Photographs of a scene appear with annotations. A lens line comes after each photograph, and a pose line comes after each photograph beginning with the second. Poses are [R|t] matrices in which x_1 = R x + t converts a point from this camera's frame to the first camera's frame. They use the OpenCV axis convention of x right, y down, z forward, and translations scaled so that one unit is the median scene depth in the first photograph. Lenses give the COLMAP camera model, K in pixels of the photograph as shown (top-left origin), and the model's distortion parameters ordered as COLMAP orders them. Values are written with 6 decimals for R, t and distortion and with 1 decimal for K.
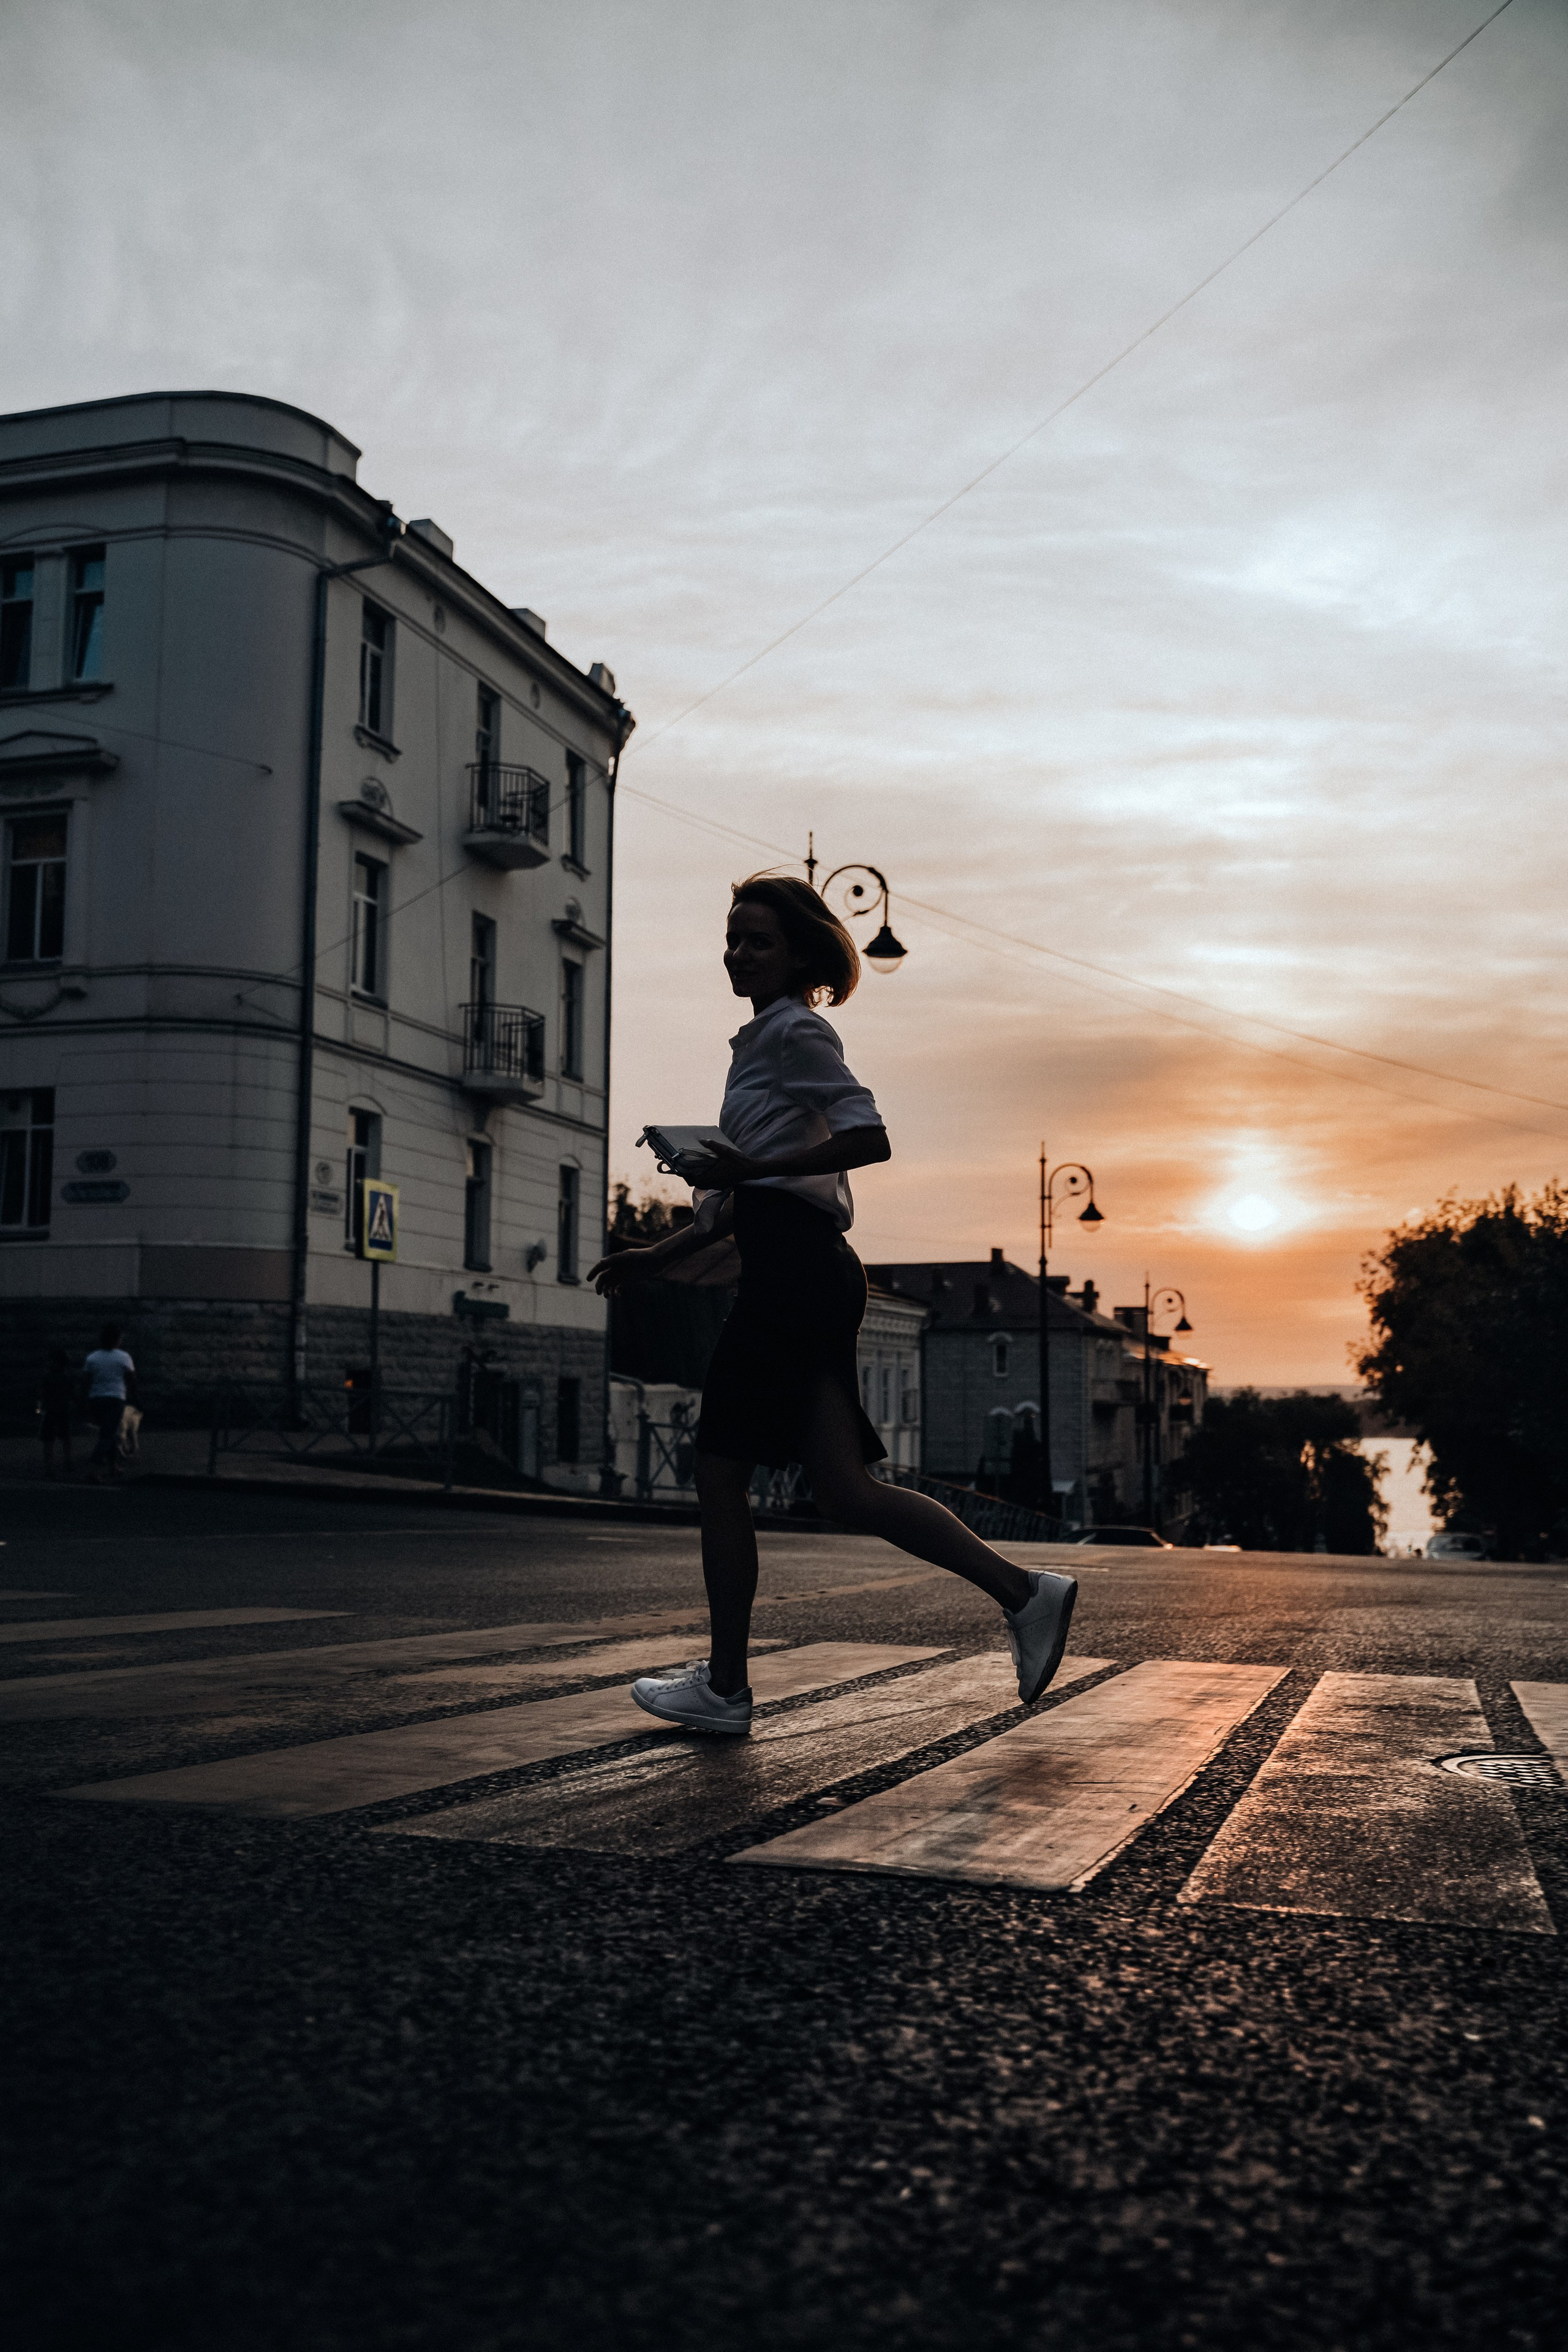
lens RADIAL K [[2261.1, 0, 784.0], [0, 2261.1, 1176.0], [0, 0, 1]] dist [0.001590, 0.000752]
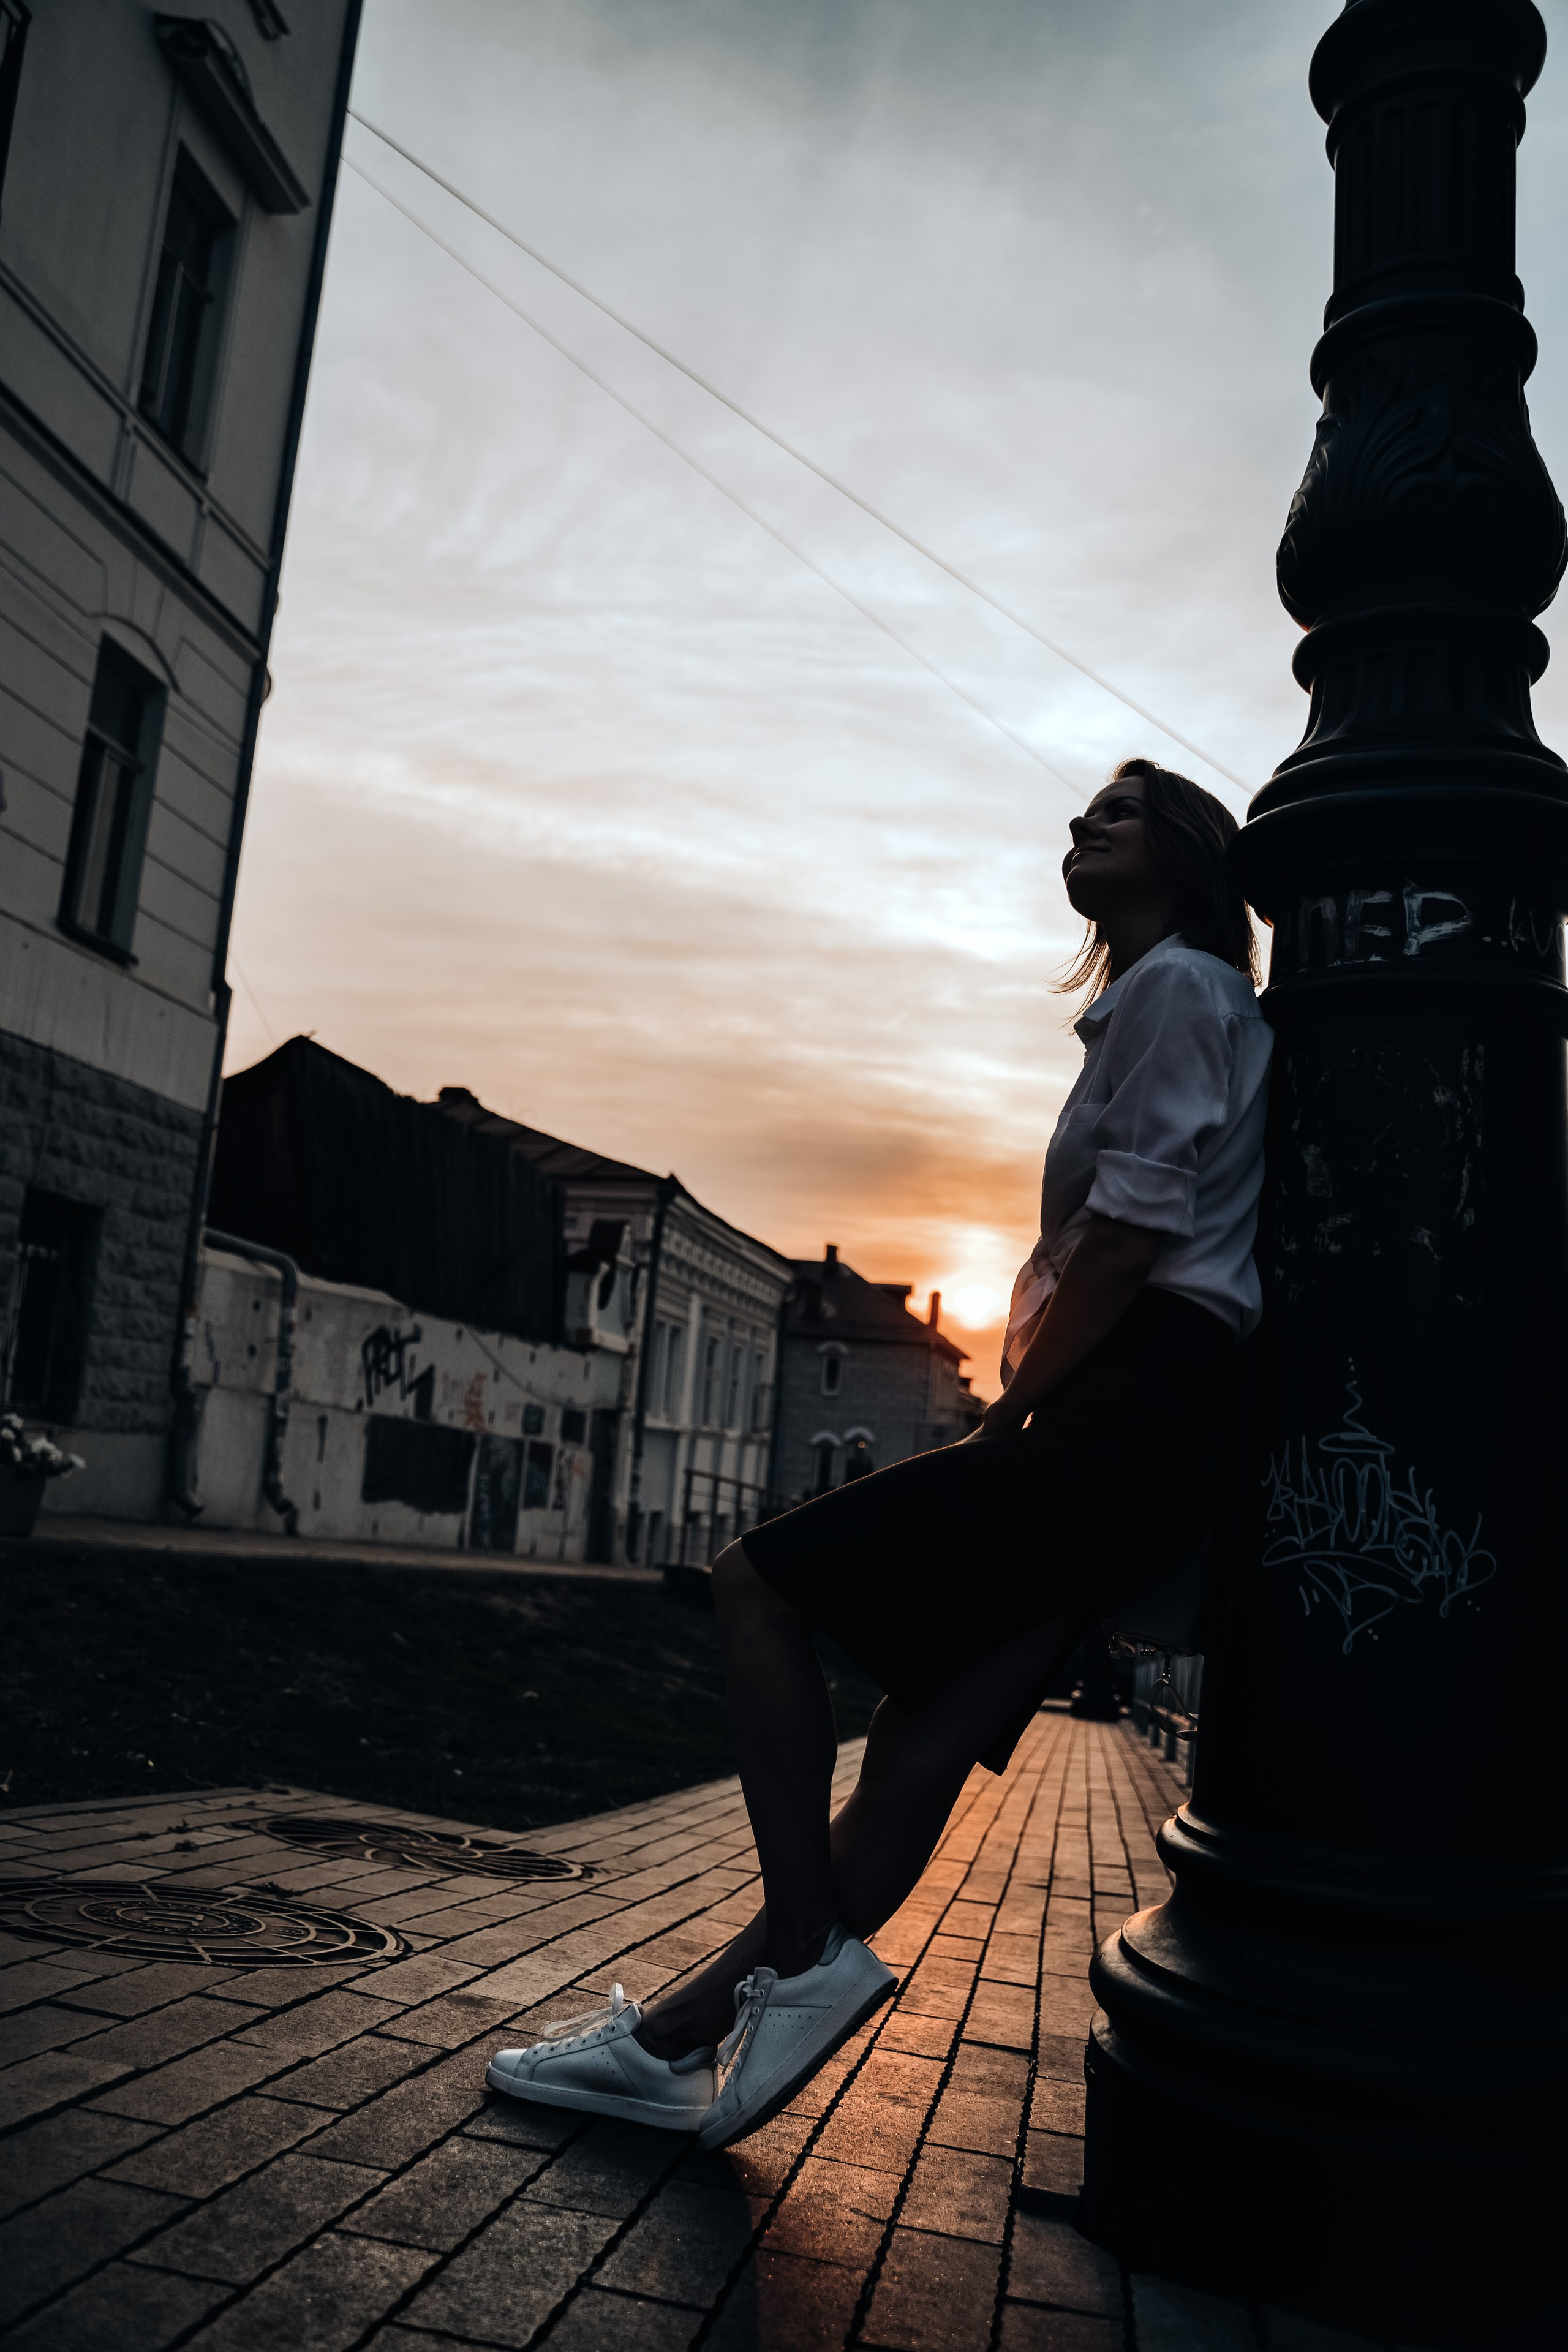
lens RADIAL K [[1622.3, 0, 784.0], [0, 1622.3, 1176.0], [0, 0, 1]] dist [-0.065657, -0.000163]
pose [[0.986327, 0.097795, 0.132645, -0.009059], [-0.088569, 0.993335, -0.073767, 0.066811], [-0.138975, 0.061010, 0.988415, 0.505734]]
